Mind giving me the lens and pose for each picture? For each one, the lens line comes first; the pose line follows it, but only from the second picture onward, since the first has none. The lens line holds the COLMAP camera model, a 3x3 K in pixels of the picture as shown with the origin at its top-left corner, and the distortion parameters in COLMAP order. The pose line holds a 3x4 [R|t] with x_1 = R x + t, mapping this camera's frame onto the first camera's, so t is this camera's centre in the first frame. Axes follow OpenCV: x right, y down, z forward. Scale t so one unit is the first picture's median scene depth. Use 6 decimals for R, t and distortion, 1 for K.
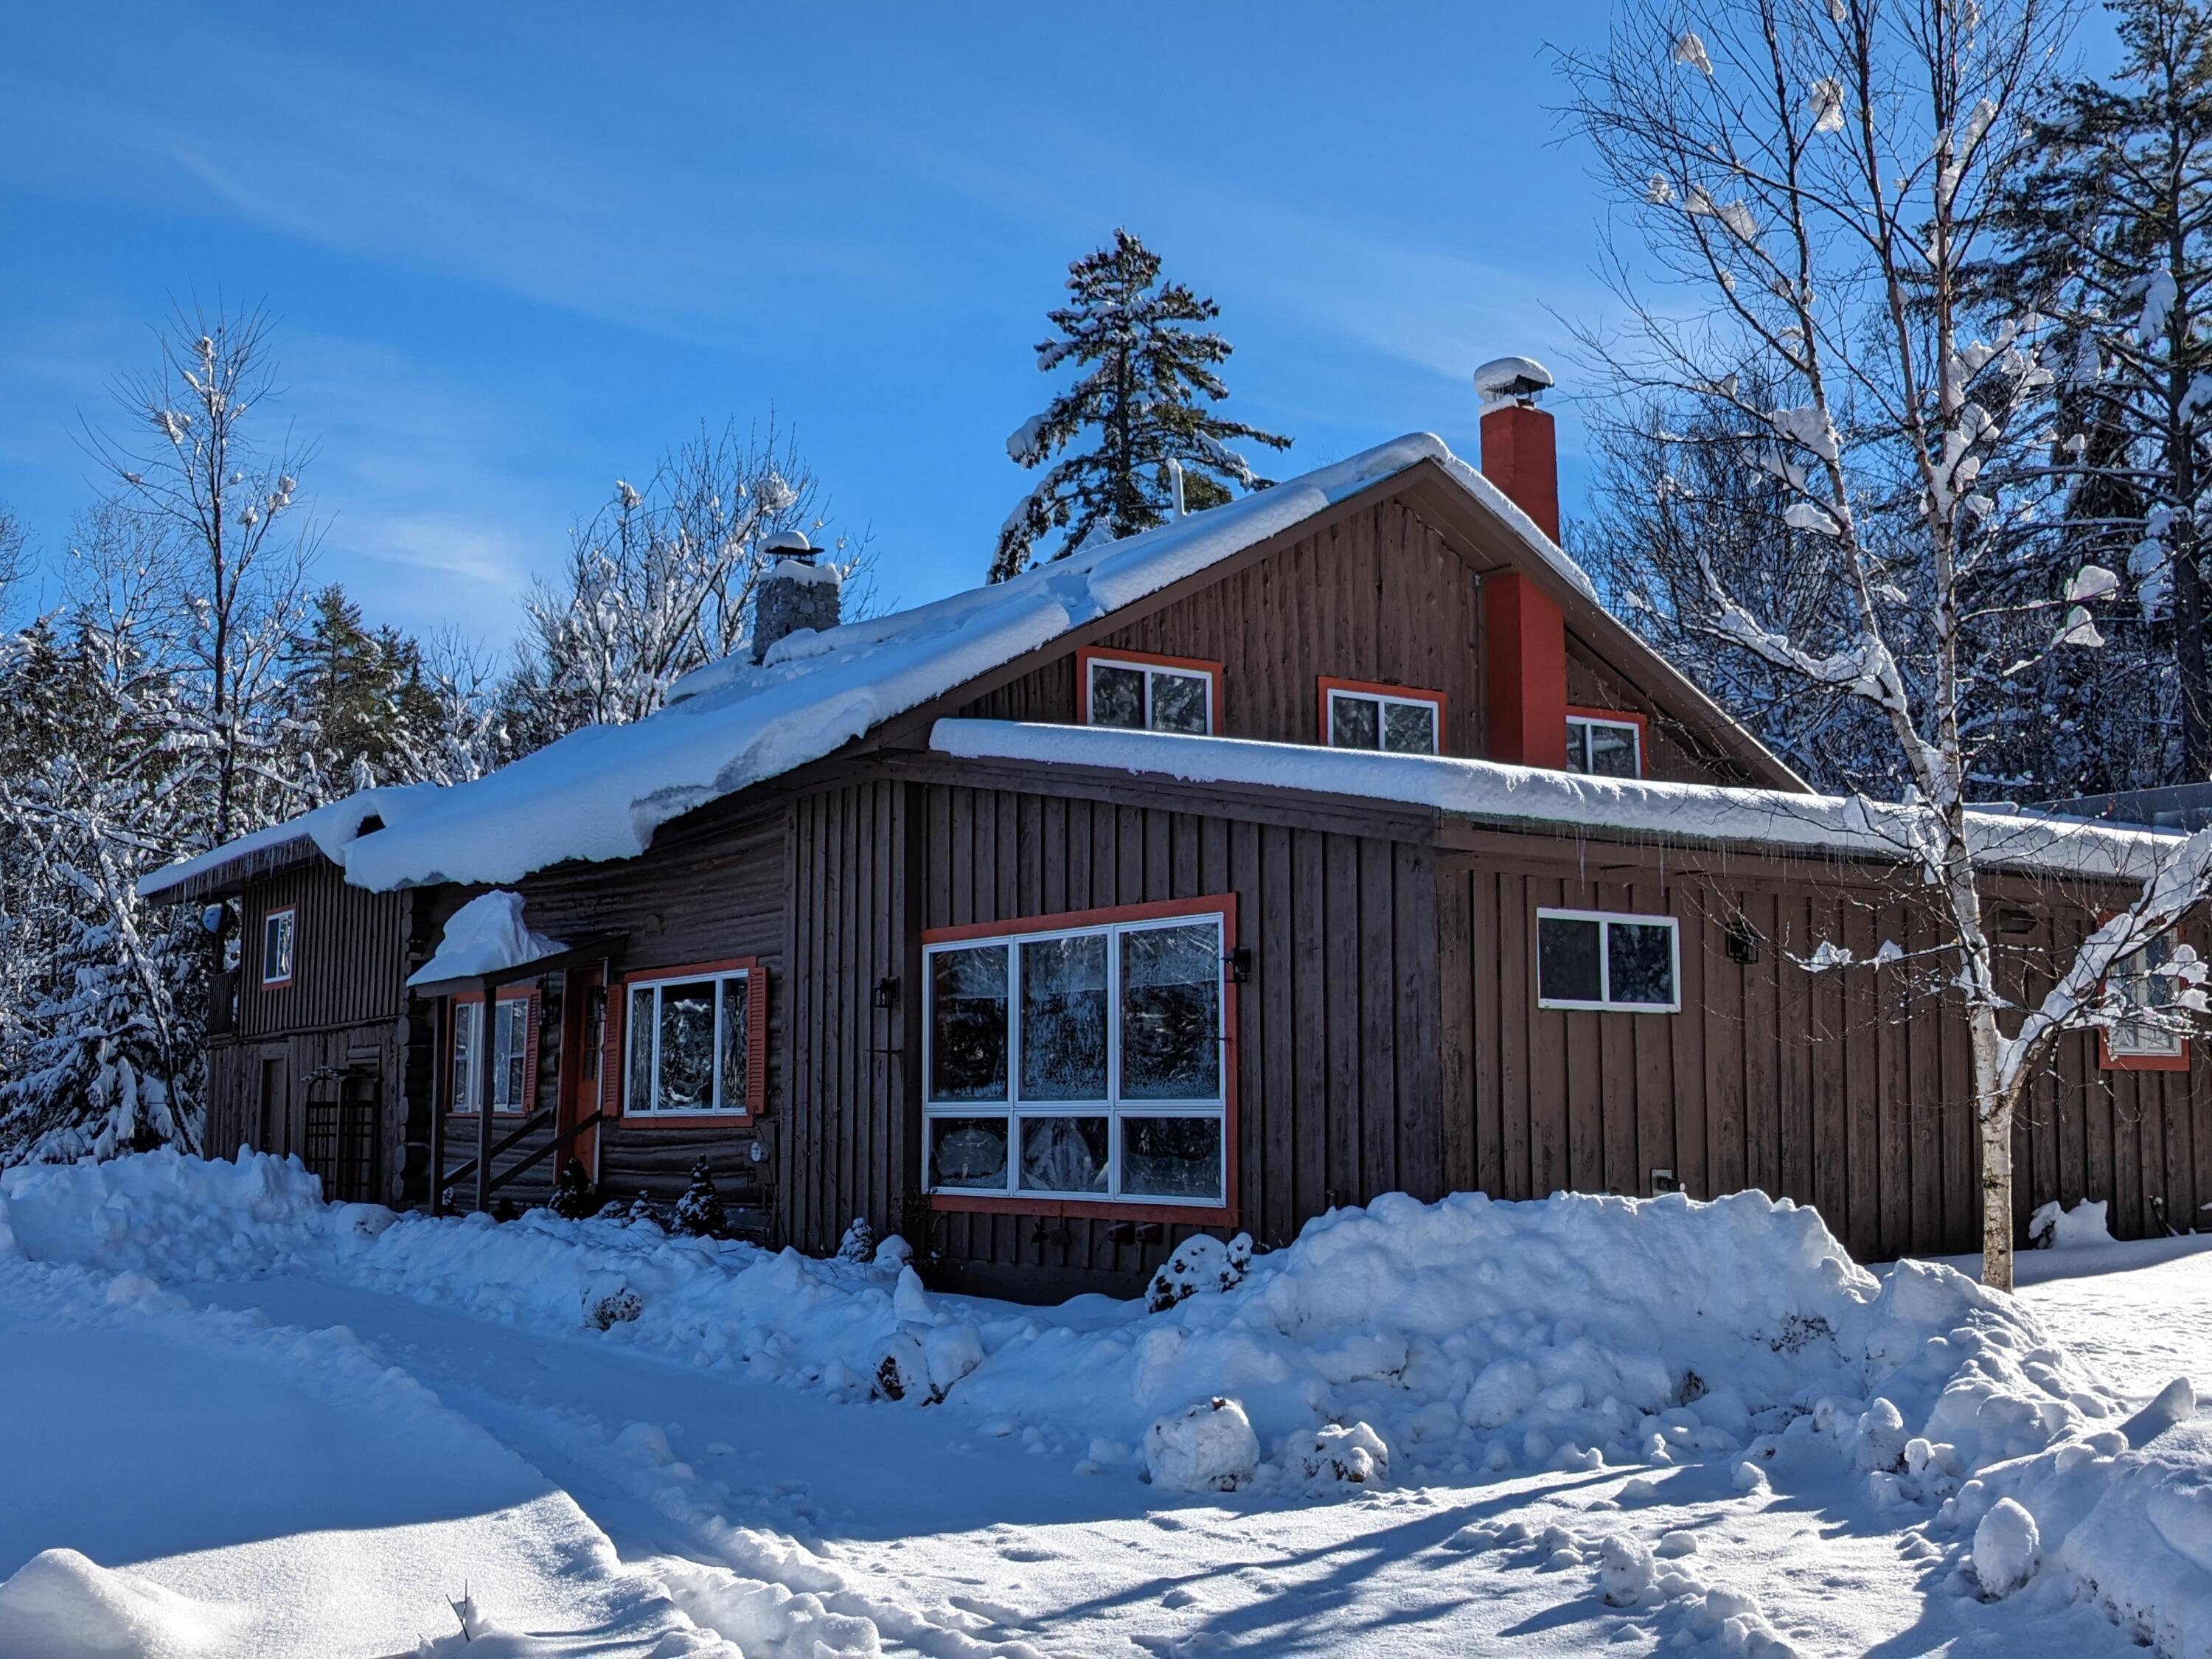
lens RADIAL K [[2381.1, 0, 1069.9], [0, 2381.1, 834.9], [0, 0, 1]] dist [0.149848, -0.427860]
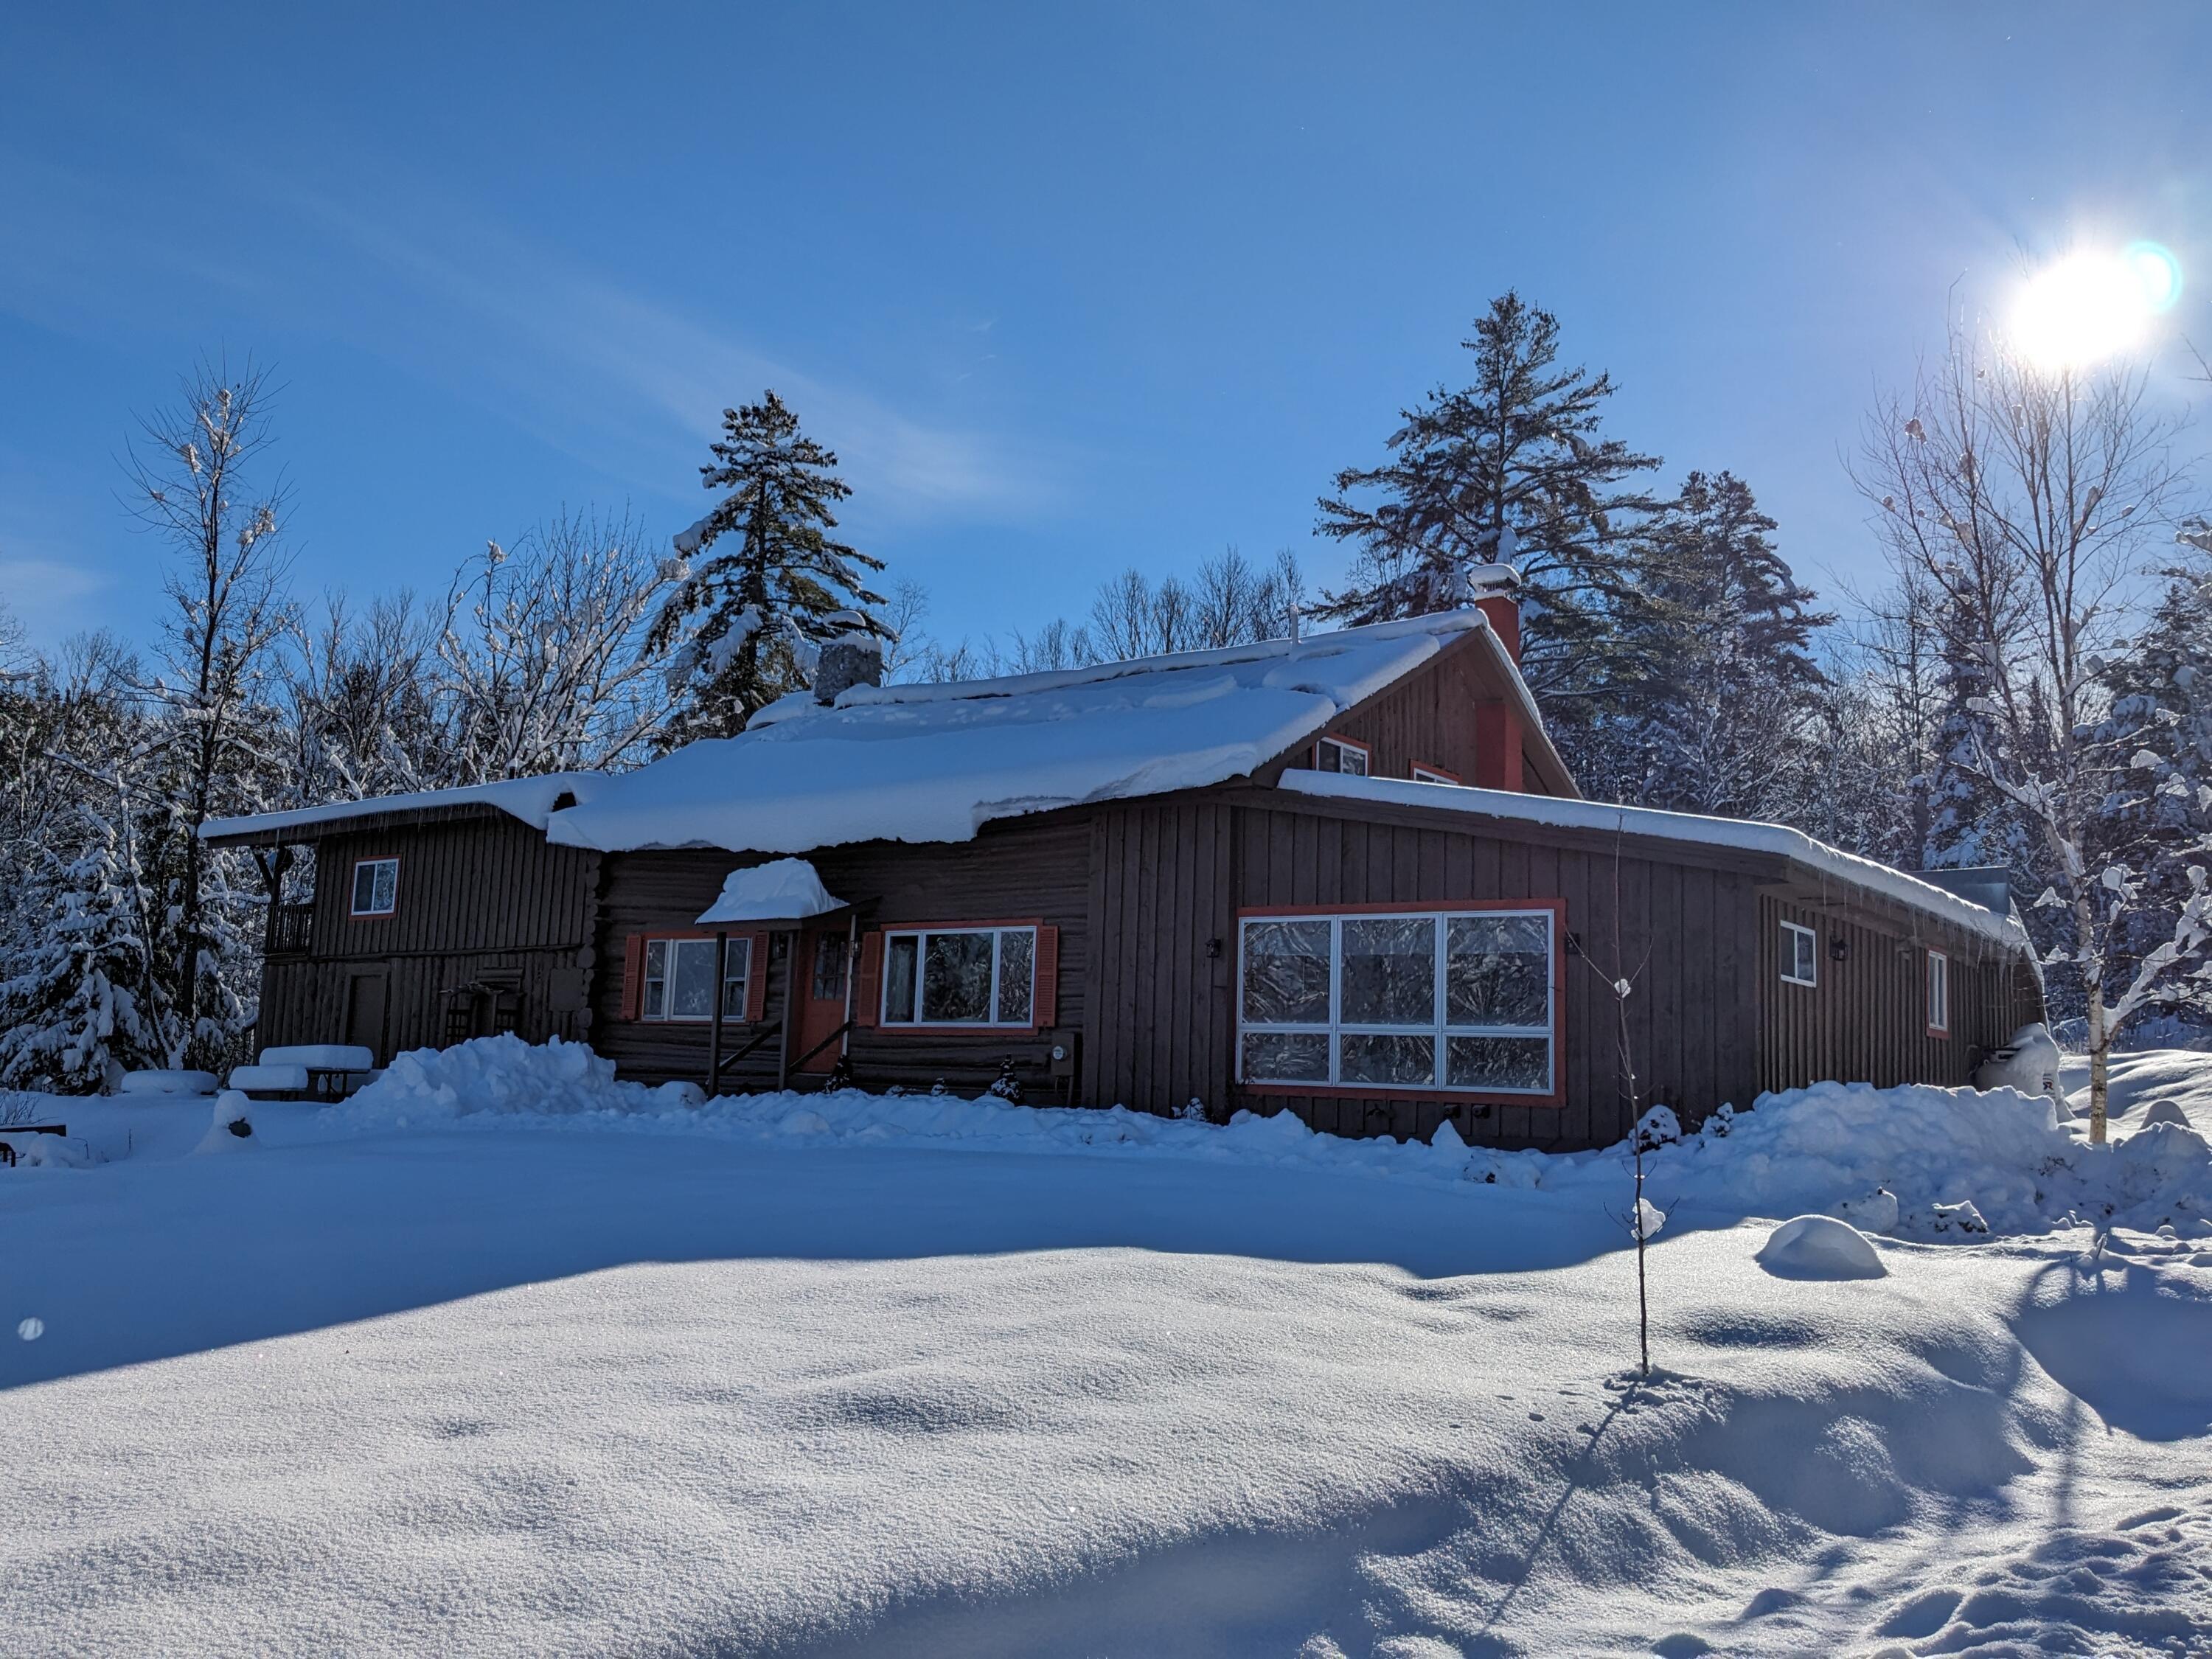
lens RADIAL K [[1784.1, 0, 1119.0], [0, 1784.1, 840.0], [0, 0, 1]] dist [0.098882, -0.162569]
pose [[0.953698, 0.077074, 0.290724, -0.094556], [-0.073580, 0.997025, -0.022947, 0.005935], [-0.291628, 0.000493, 0.956532, -0.009680]]
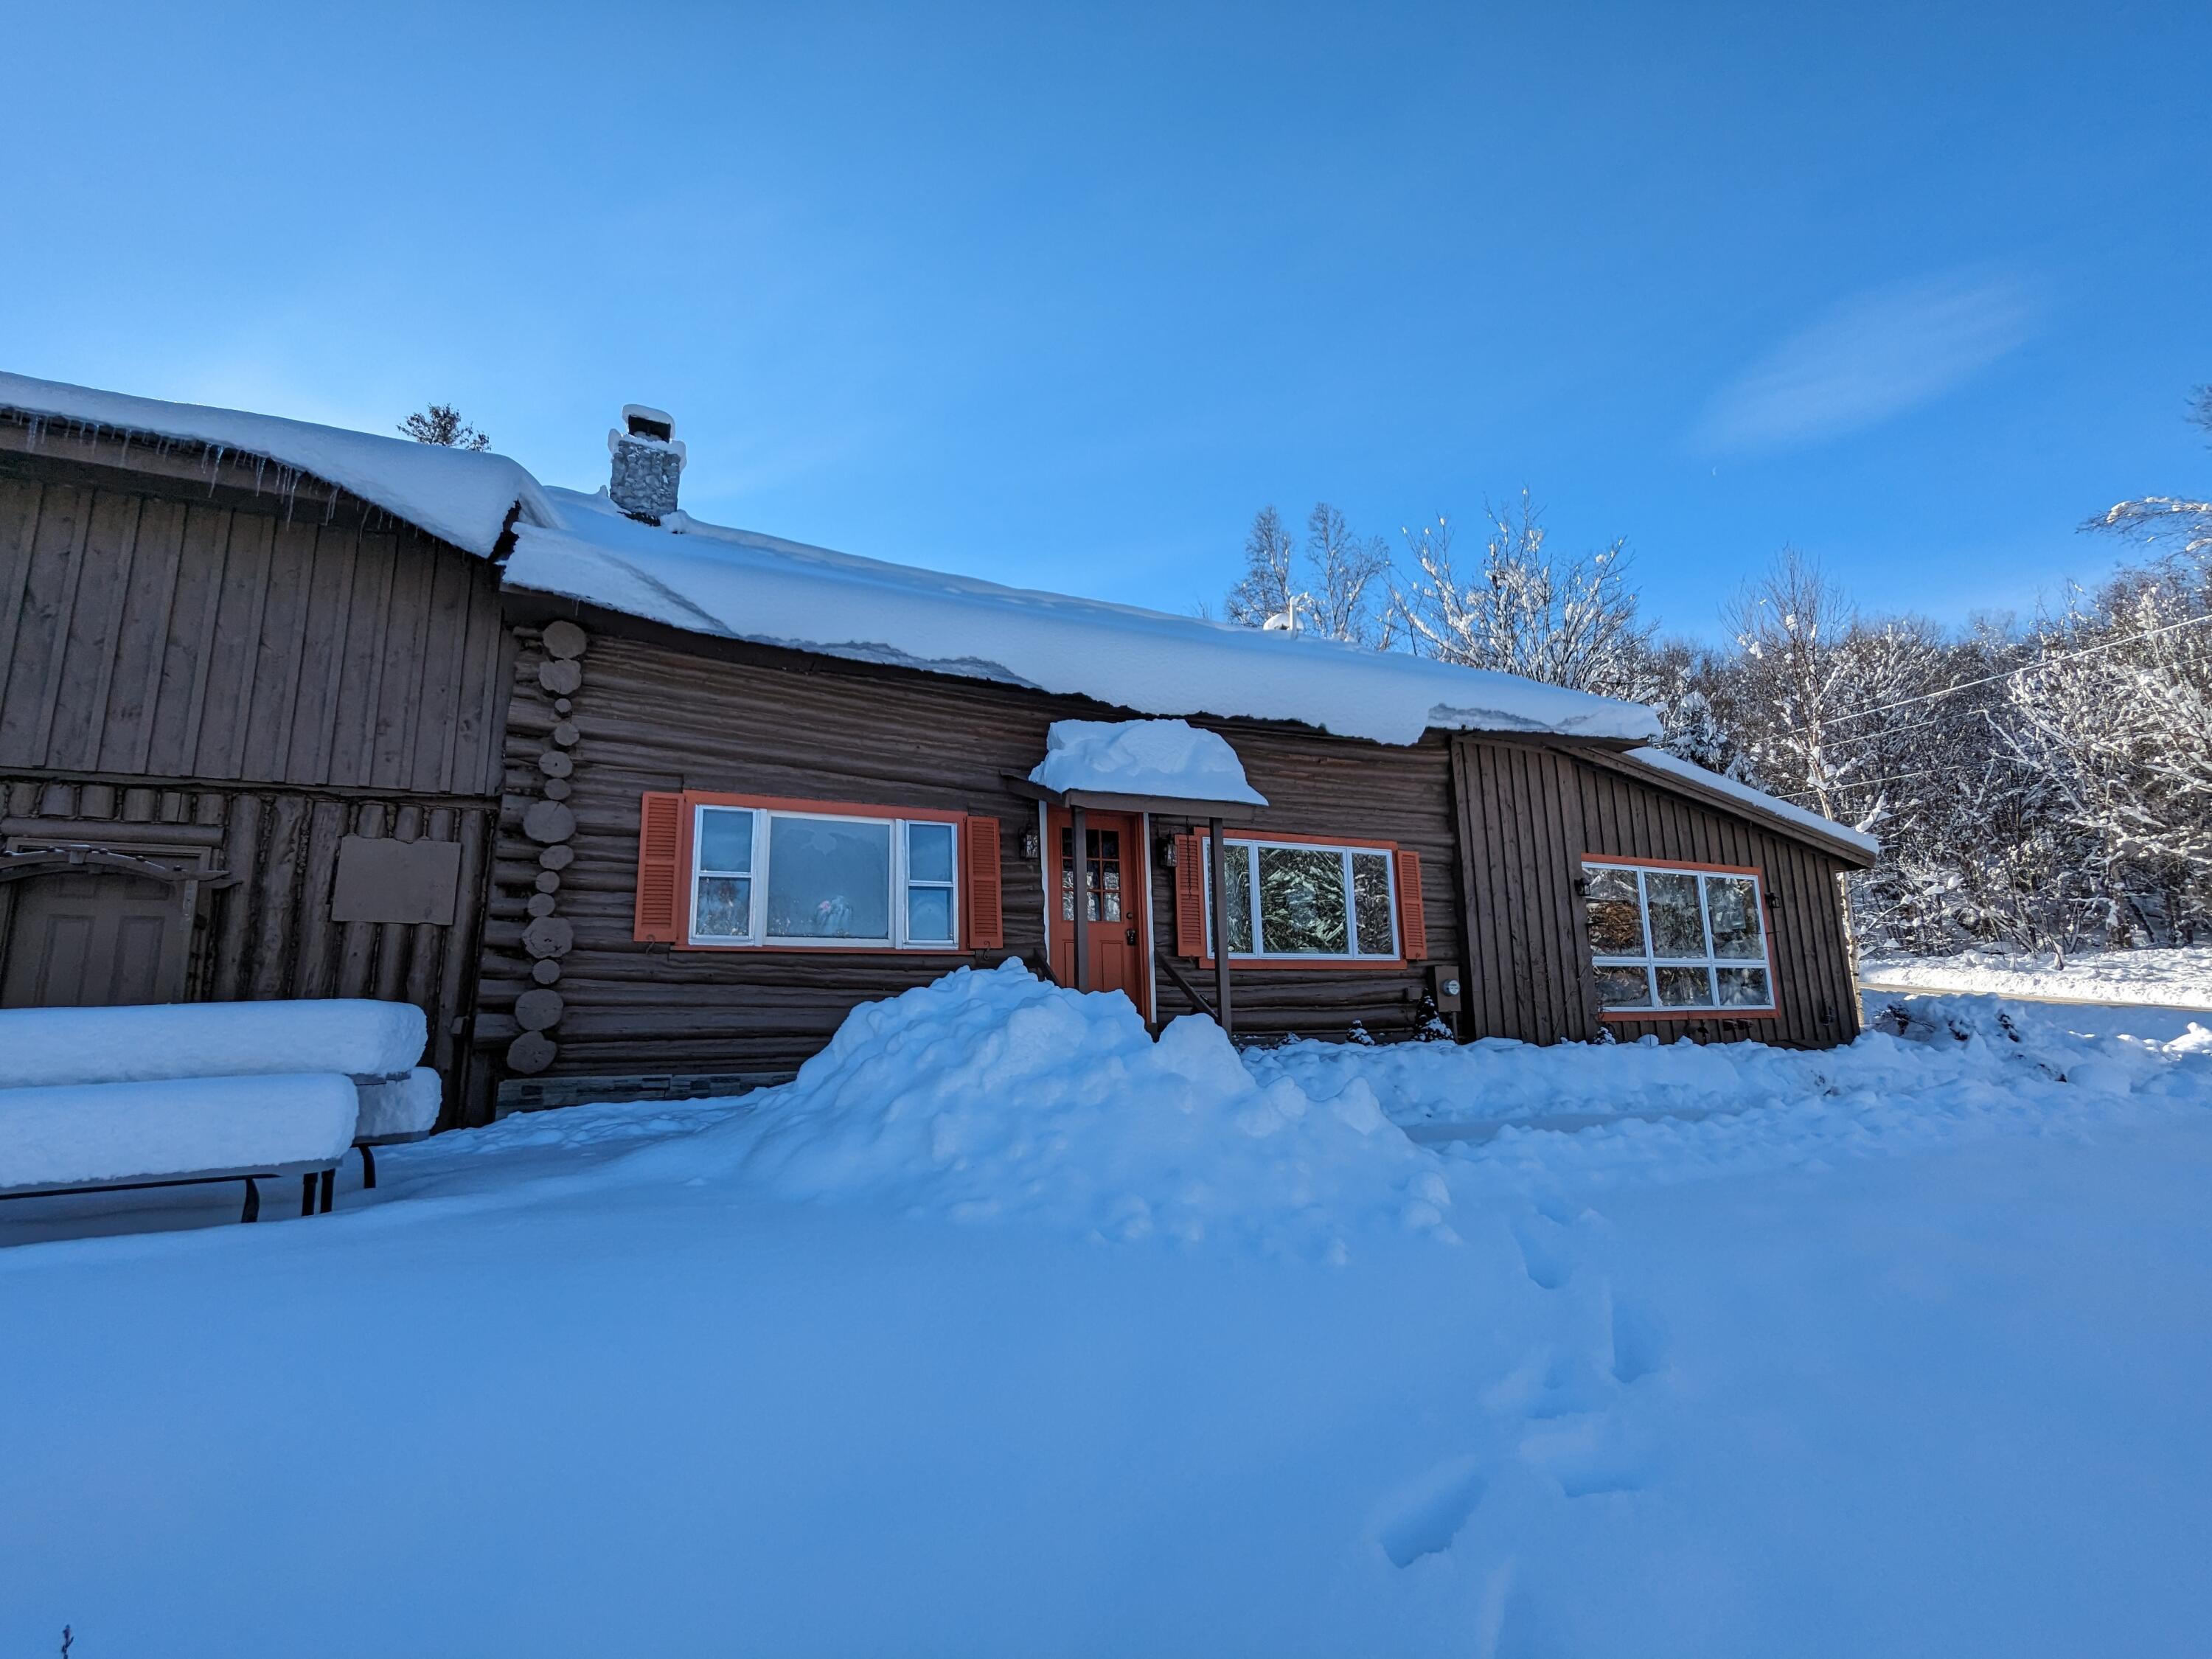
lens RADIAL K [[1038.0, 0, 1106.0], [0, 1038.0, 829.5], [0, 0, 1]] dist [-0.000419, -0.000093]
pose [[0.185048, 0.186679, 0.964836, -0.169379], [-0.096268, 0.980513, -0.171249, 0.037185], [-0.978003, -0.061193, 0.199413, 0.244770]]
